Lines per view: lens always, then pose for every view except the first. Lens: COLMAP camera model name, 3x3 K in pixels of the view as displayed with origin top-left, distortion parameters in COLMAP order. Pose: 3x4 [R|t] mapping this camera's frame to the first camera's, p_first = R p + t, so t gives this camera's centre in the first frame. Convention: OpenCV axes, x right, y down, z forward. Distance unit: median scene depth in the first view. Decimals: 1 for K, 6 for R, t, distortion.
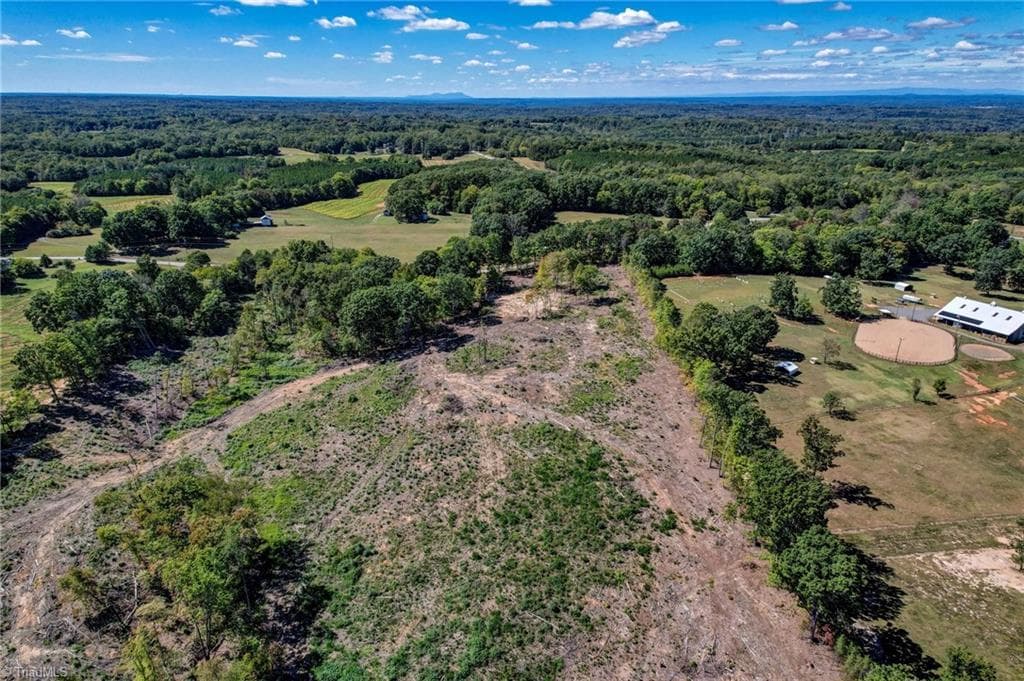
lens RADIAL K [[635.4, 0, 513.4], [0, 635.4, 347.7], [0, 0, 1]] dist [0.088394, -0.072179]
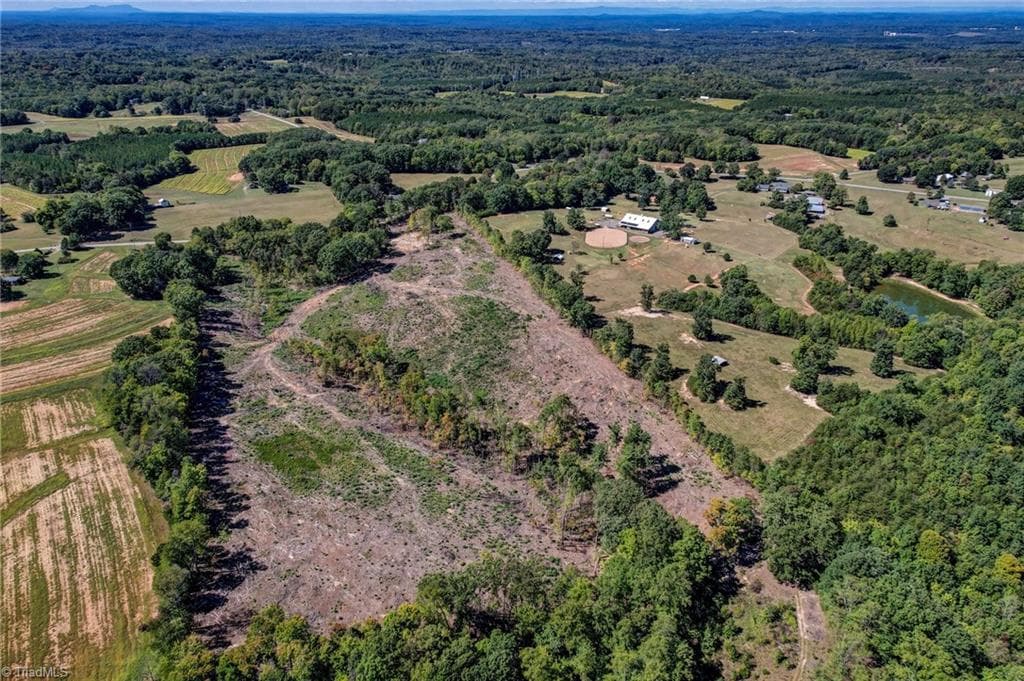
lens RADIAL K [[663.0, 0, 515.6], [0, 663.0, 337.9], [0, 0, 1]] dist [0.096894, -0.087273]
pose [[0.922417, -0.168212, 0.347638, -0.387009], [0.141085, 0.984716, 0.102121, 0.038677], [-0.359503, -0.045151, 0.932051, -0.756572]]
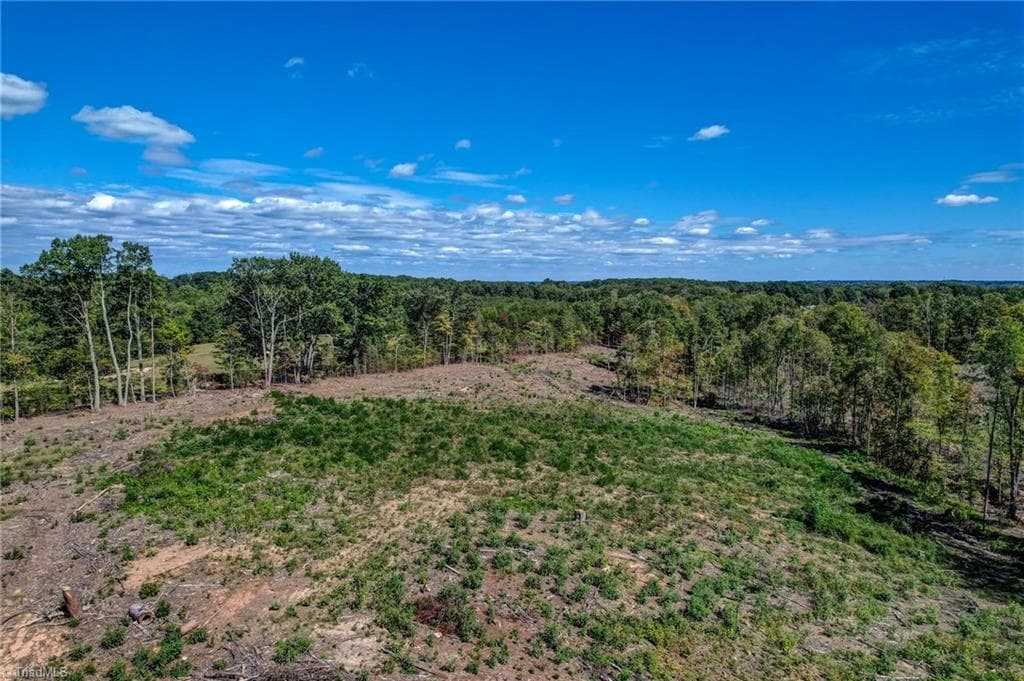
lens RADIAL K [[635.4, 0, 513.4], [0, 635.4, 347.7], [0, 0, 1]] dist [0.088394, -0.072179]
pose [[-0.886194, -0.052358, 0.460347, -0.133384], [0.166258, 0.891481, 0.421450, -0.013343], [-0.432457, 0.450023, -0.781320, 0.739414]]
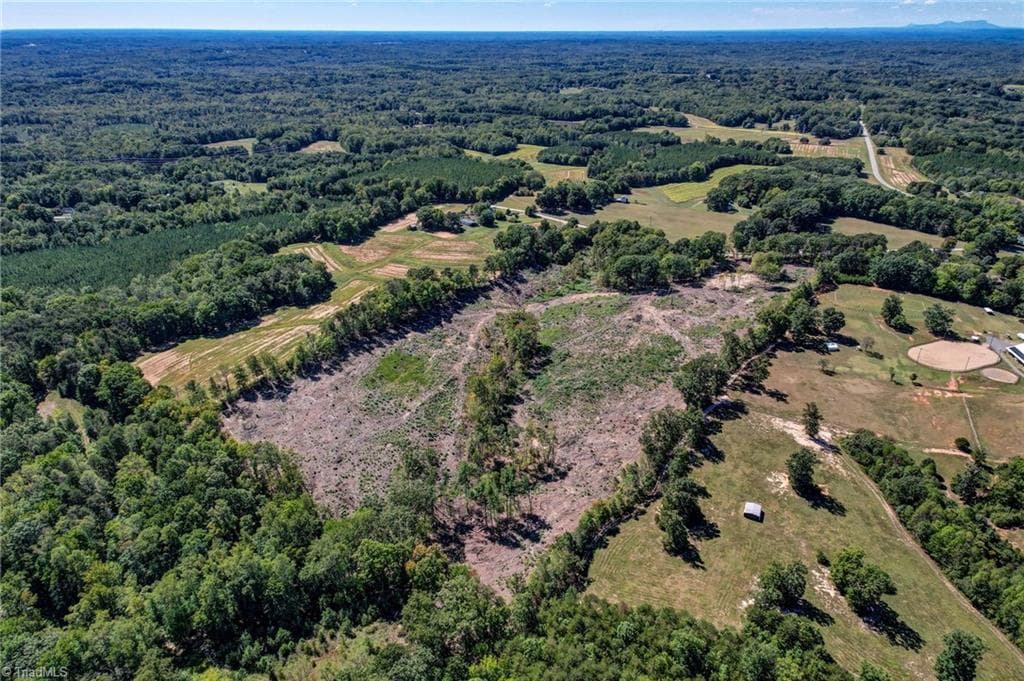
lens RADIAL K [[635.4, 0, 513.4], [0, 635.4, 347.7], [0, 0, 1]] dist [0.088394, -0.072179]
pose [[0.798104, 0.261416, -0.542855, 0.534937], [-0.214686, 0.965223, 0.149179, -0.031109], [0.562974, -0.002517, 0.826471, -0.698127]]
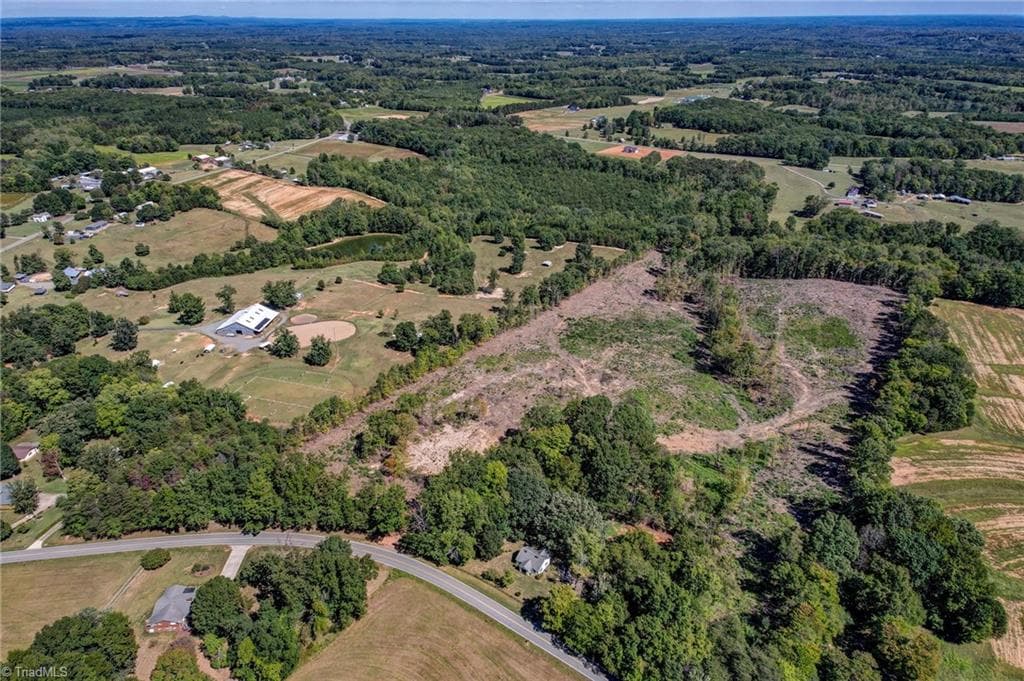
lens RADIAL K [[635.4, 0, 513.4], [0, 635.4, 347.7], [0, 0, 1]] dist [0.088394, -0.072179]
pose [[-0.828490, -0.255849, 0.498142, -0.509477], [0.206482, 0.687296, 0.696412, -0.855352], [-0.520547, 0.679828, -0.516590, 1.390881]]
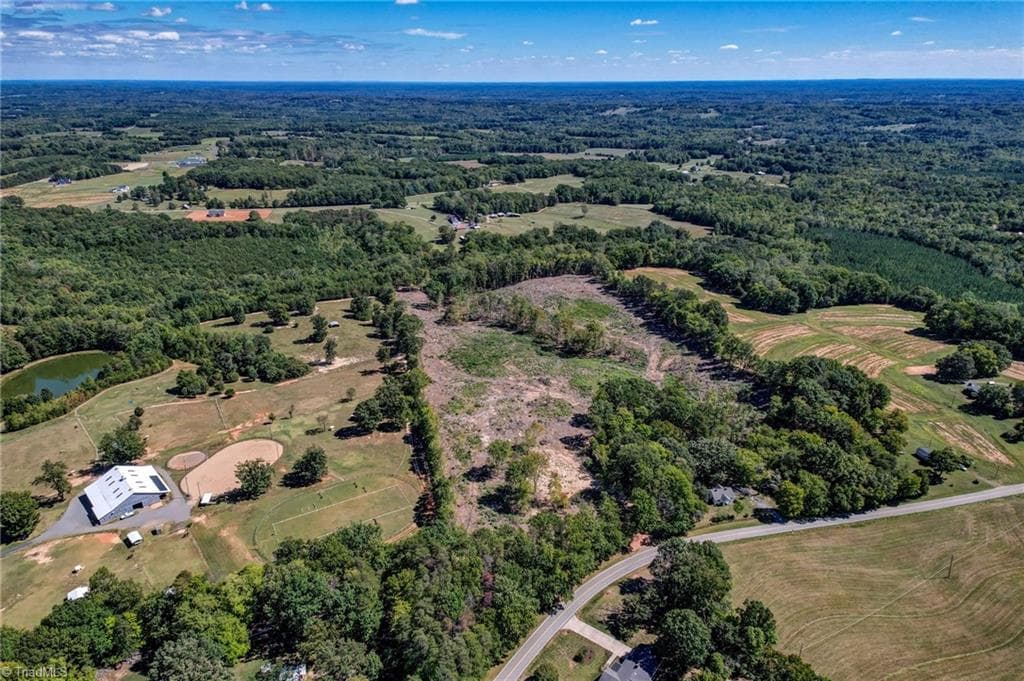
lens RADIAL K [[635.4, 0, 513.4], [0, 635.4, 347.7], [0, 0, 1]] dist [0.088394, -0.072179]
pose [[-0.966233, 0.095607, -0.239278, 0.322751], [-0.097888, 0.722799, 0.684090, -0.931821], [0.238354, 0.684412, -0.689033, 1.601300]]
